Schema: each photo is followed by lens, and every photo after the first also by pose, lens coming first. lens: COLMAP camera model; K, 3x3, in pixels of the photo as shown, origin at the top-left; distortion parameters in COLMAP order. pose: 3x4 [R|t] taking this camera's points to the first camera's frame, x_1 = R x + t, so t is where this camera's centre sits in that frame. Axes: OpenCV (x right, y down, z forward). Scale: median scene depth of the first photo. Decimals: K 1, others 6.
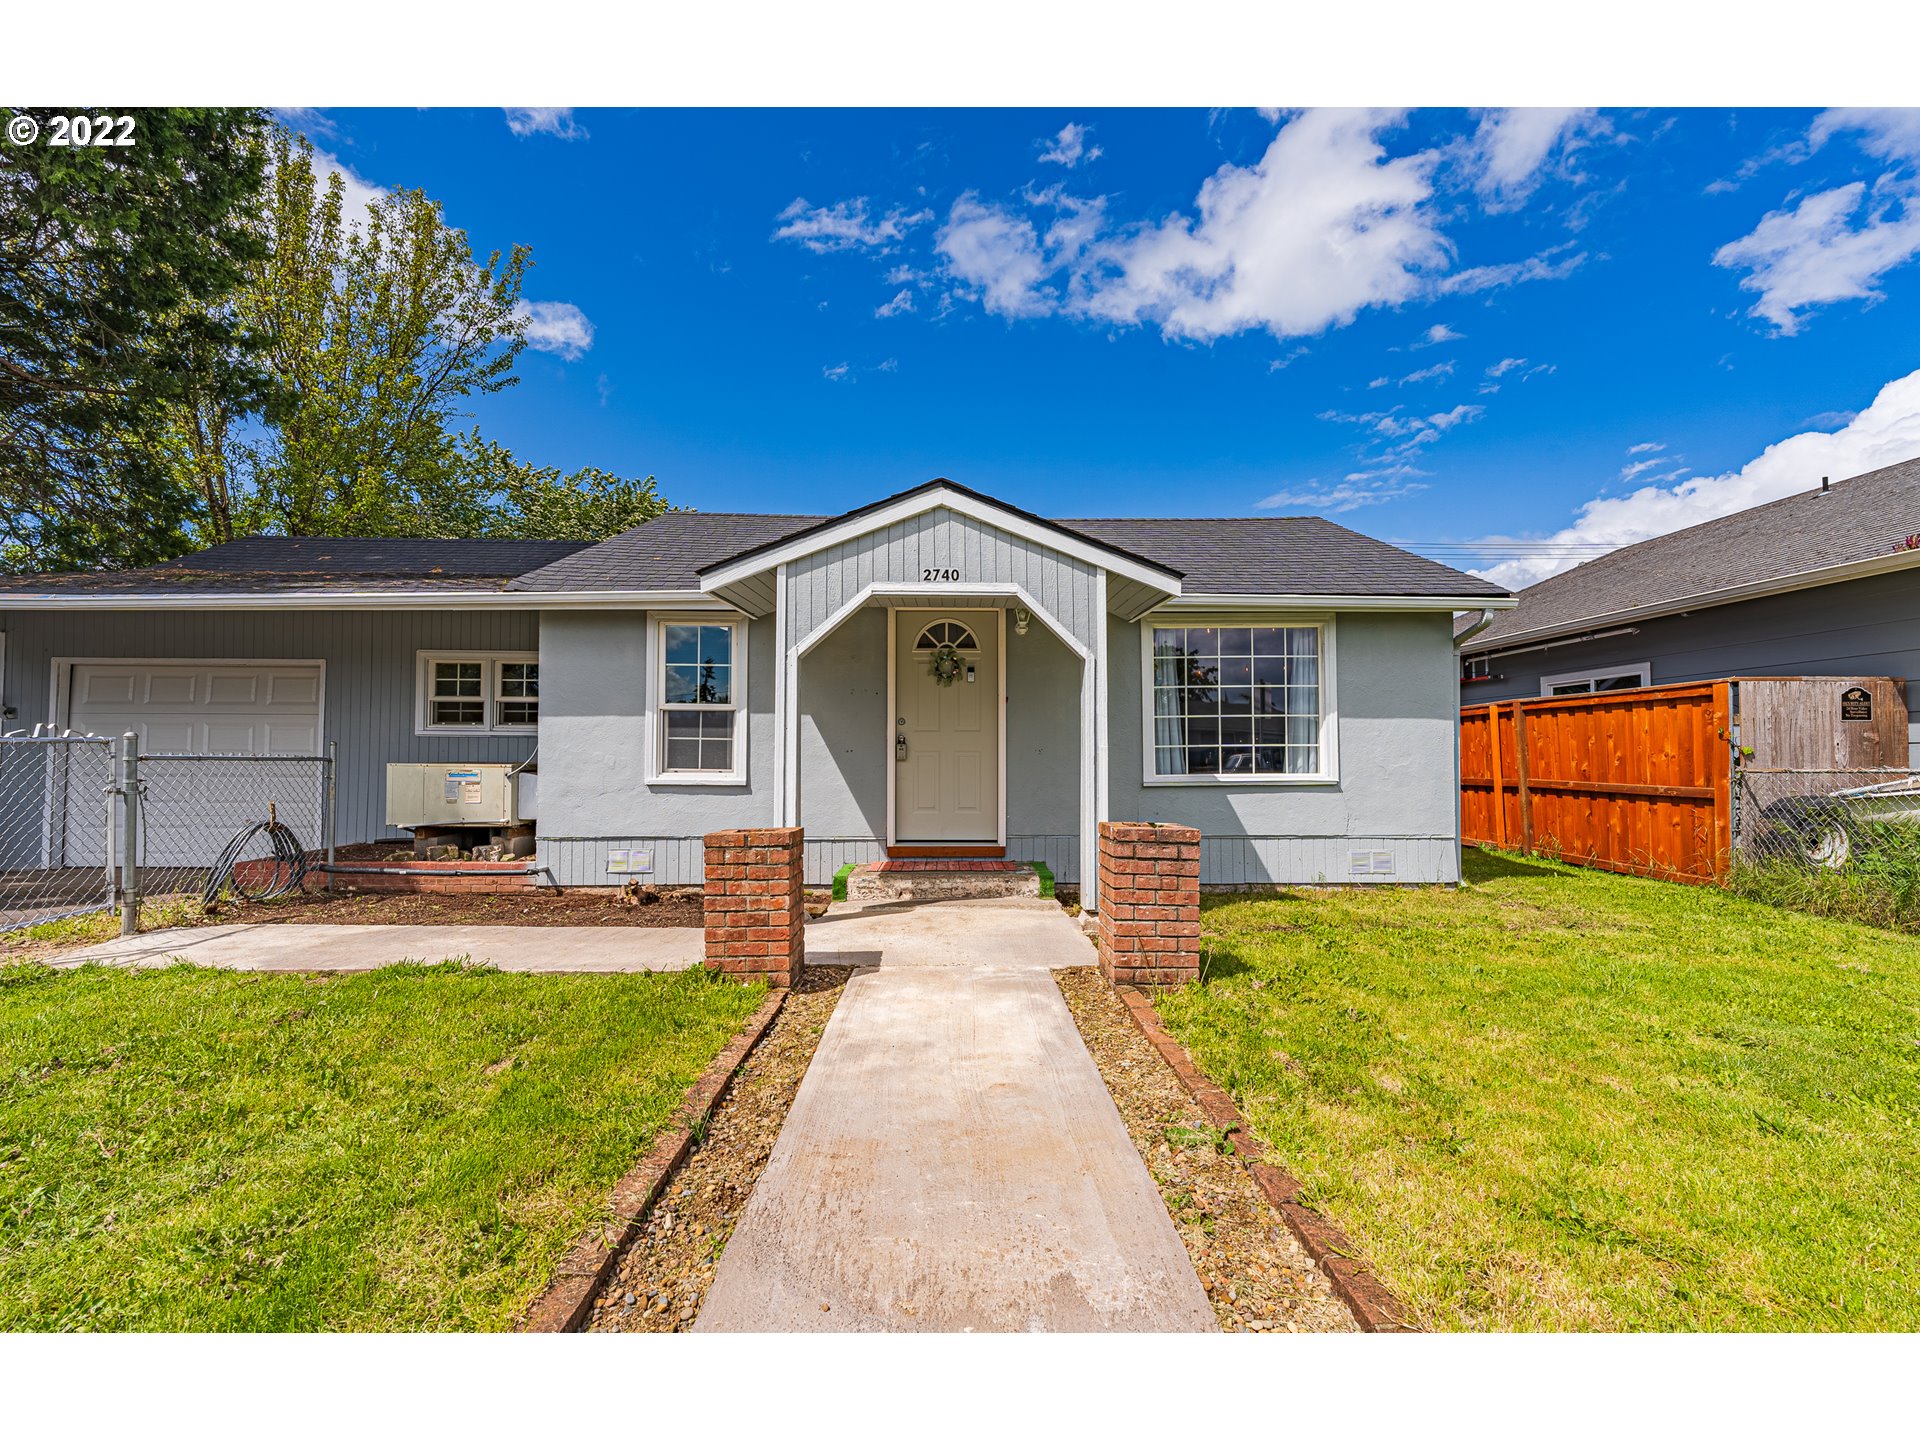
lens RADIAL K [[778.4, 0, 965.2], [0, 778.4, 725.4], [0, 0, 1]] dist [-0.016881, -0.000346]
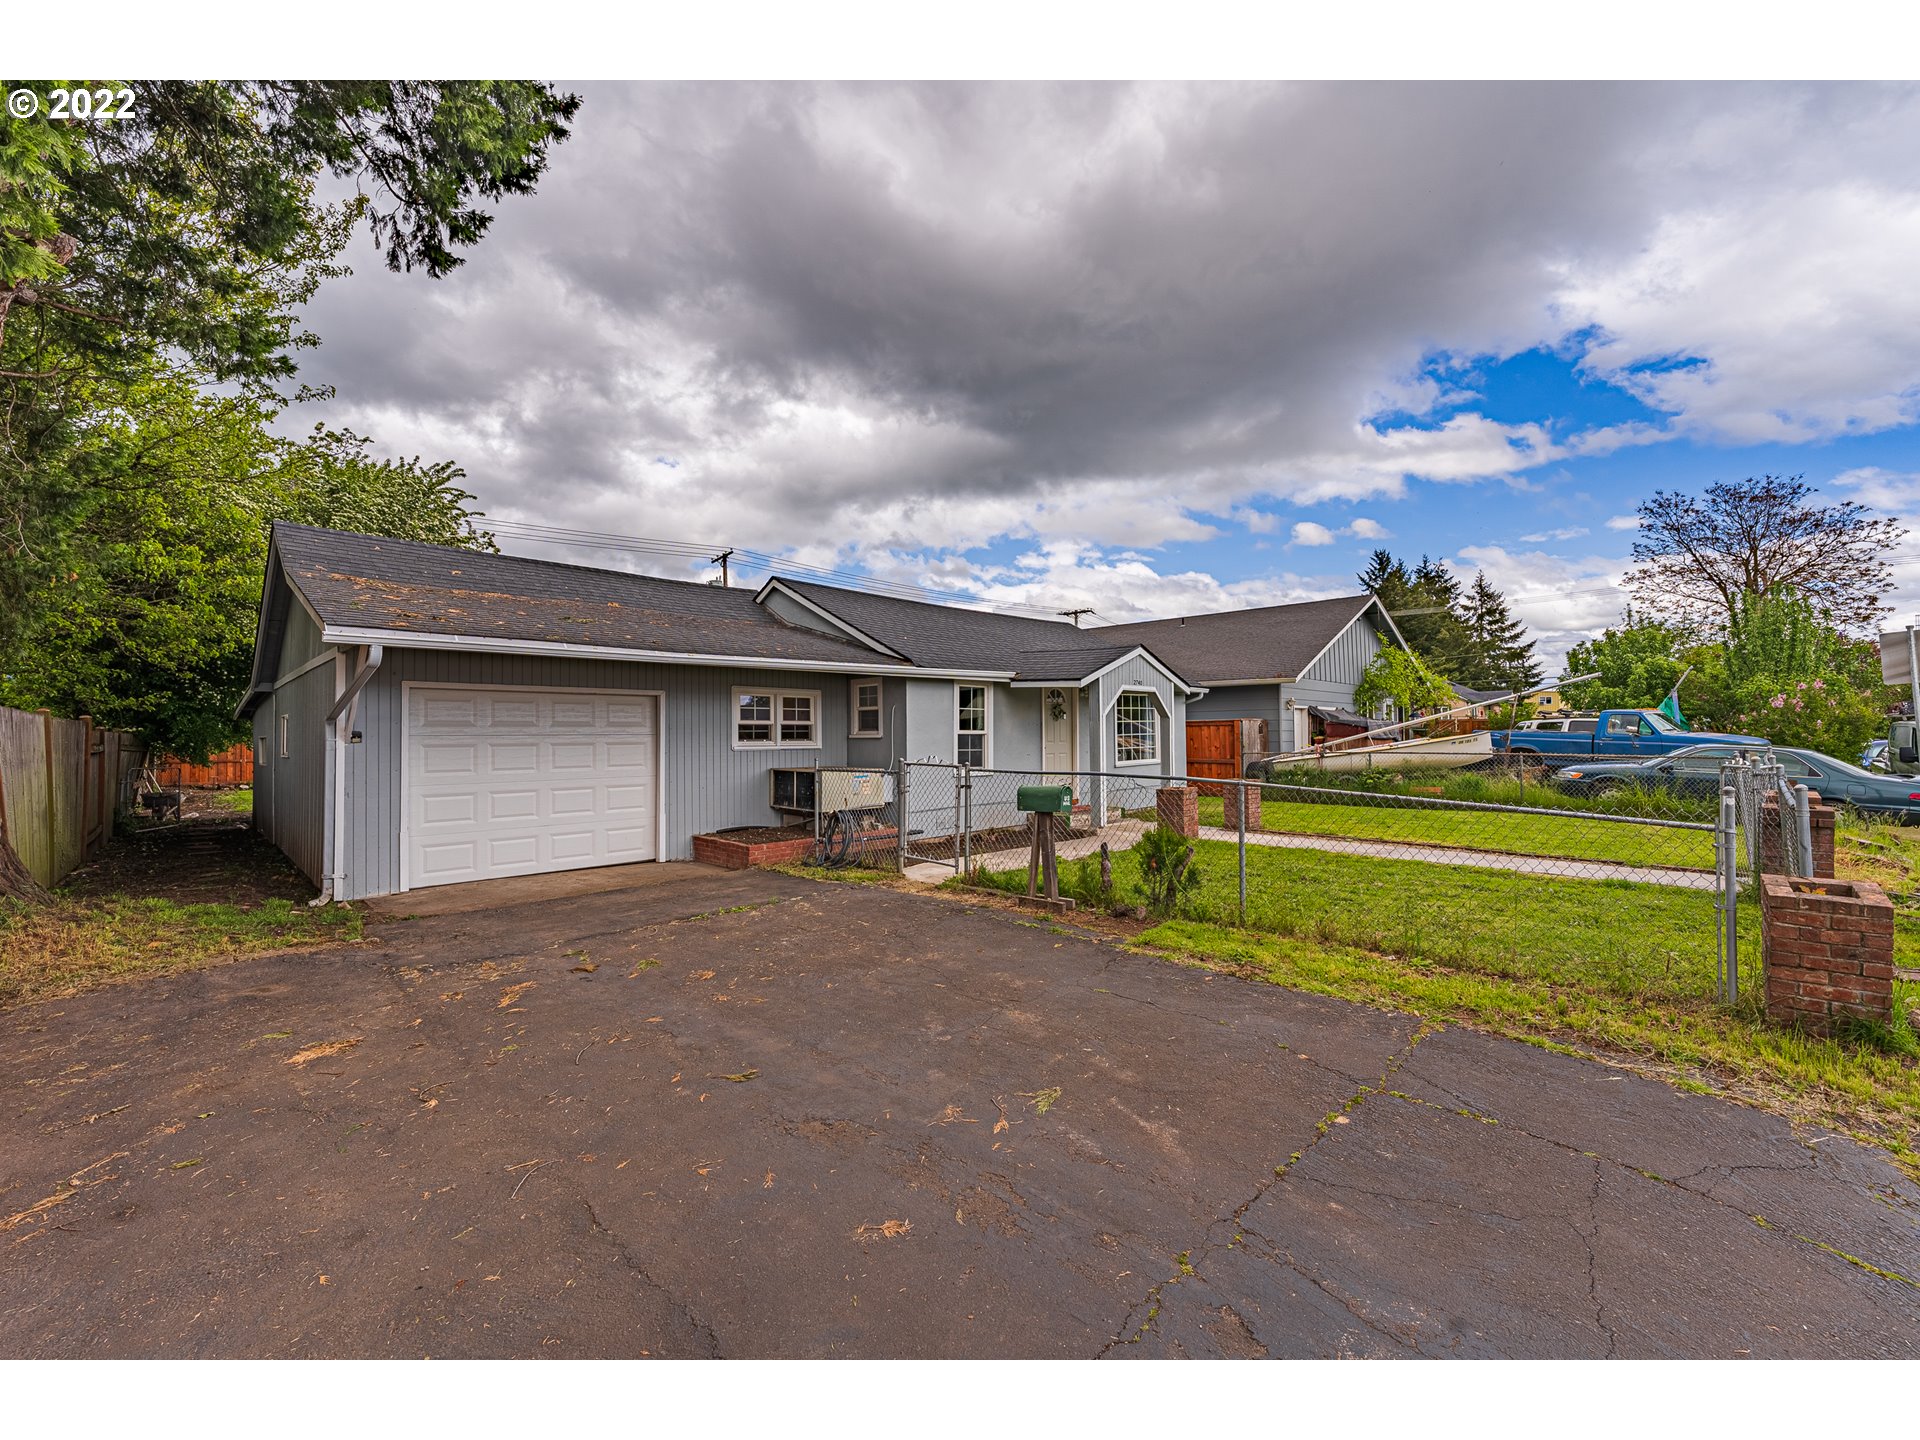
lens RADIAL K [[778.4, 0, 965.2], [0, 778.4, 725.4], [0, 0, 1]] dist [-0.016881, -0.000346]
pose [[0.711384, -0.001272, 0.702803, -1.531181], [-0.017005, 0.999674, 0.019022, -0.069258], [-0.702598, -0.025483, 0.711131, -0.255214]]
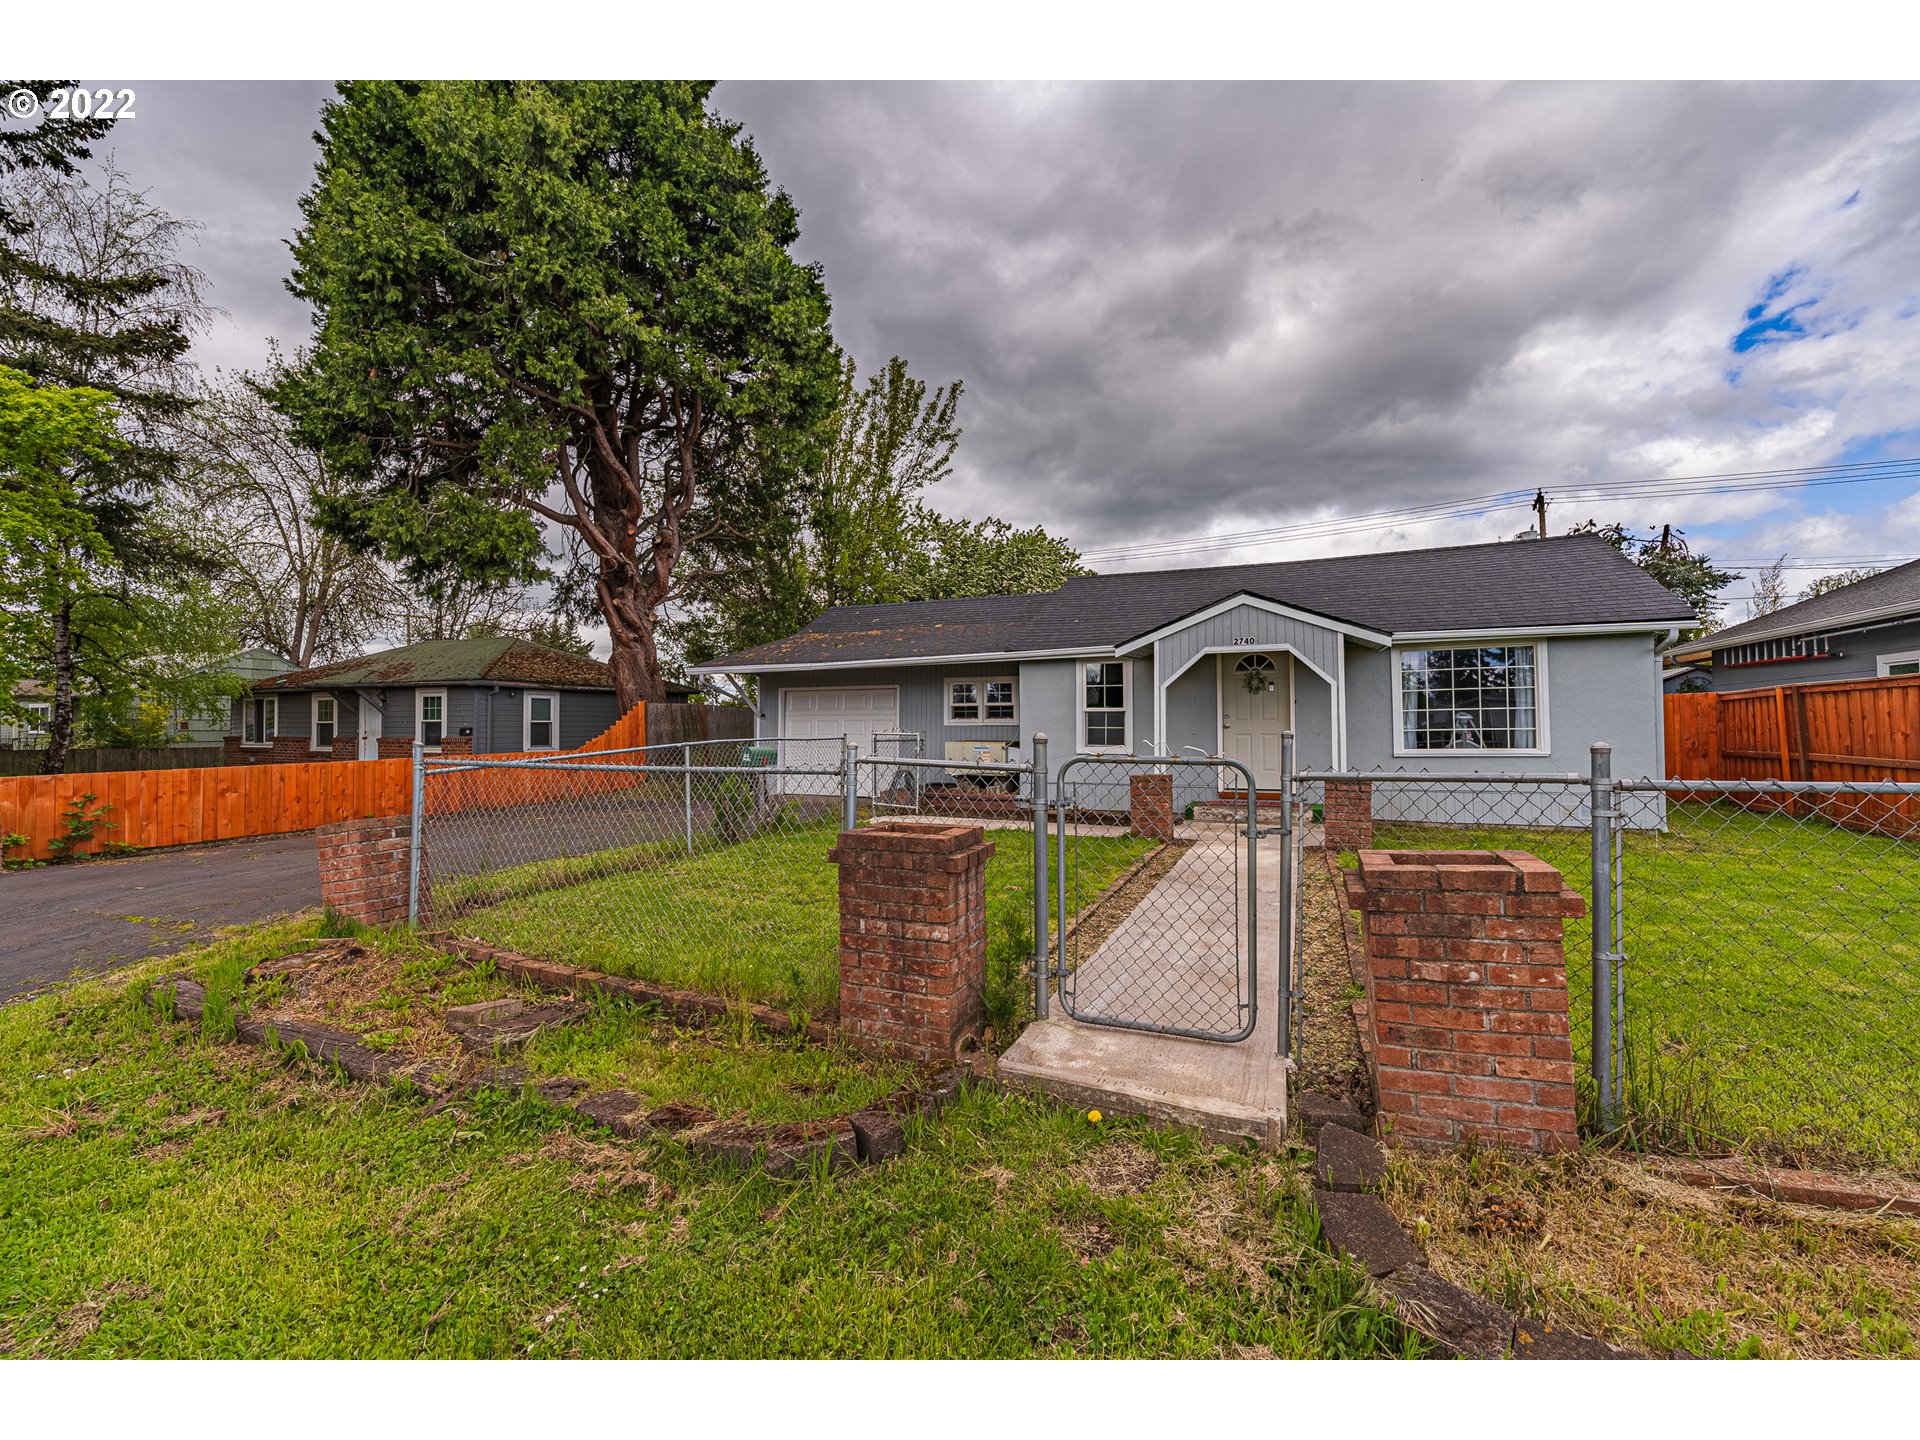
lens RADIAL K [[778.4, 0, 965.2], [0, 778.4, 725.4], [0, 0, 1]] dist [-0.016881, -0.000346]
pose [[0.906224, -0.008713, -0.422709, 0.106169], [0.024611, 0.999179, 0.032168, -0.049906], [0.422082, -0.039554, 0.905694, -0.690774]]
